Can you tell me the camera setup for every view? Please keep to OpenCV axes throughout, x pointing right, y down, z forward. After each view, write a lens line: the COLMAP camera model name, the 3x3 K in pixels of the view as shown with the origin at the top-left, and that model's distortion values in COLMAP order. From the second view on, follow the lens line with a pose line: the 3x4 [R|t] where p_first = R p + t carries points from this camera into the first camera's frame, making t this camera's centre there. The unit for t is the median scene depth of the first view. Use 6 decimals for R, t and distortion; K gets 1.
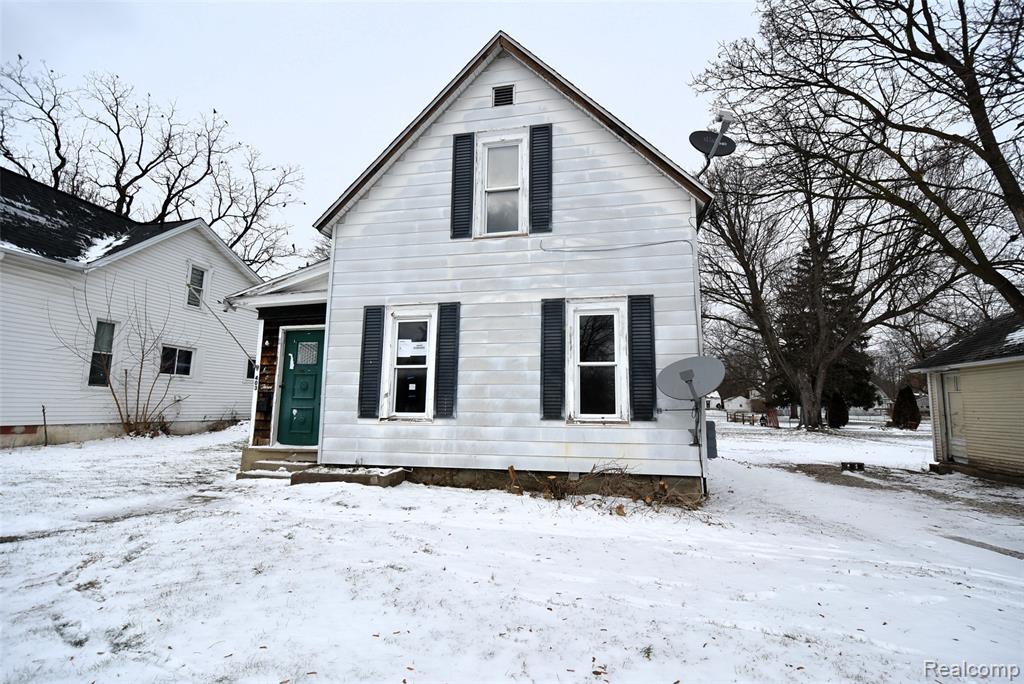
lens RADIAL K [[450.7, 0, 523.1], [0, 450.7, 347.8], [0, 0, 1]] dist [0.006769, -0.008543]
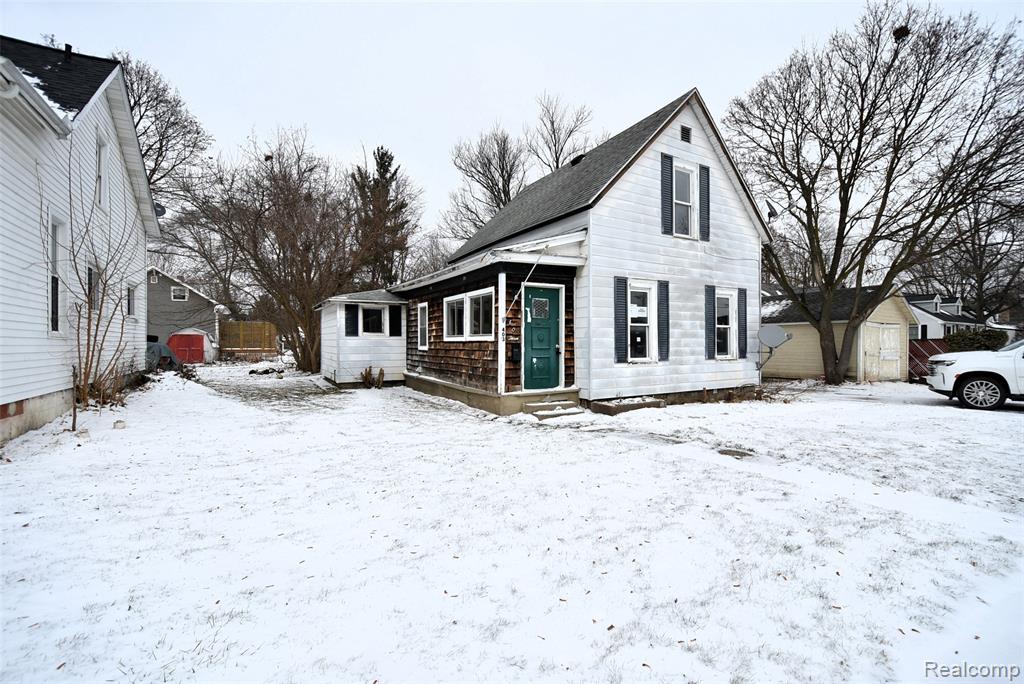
lens RADIAL K [[450.7, 0, 523.1], [0, 450.7, 347.8], [0, 0, 1]] dist [0.006769, -0.008543]
pose [[0.742490, -0.016933, 0.669643, -1.426694], [-0.078710, 0.990550, 0.112320, -0.014999], [-0.665216, -0.136104, 0.734141, 0.216270]]
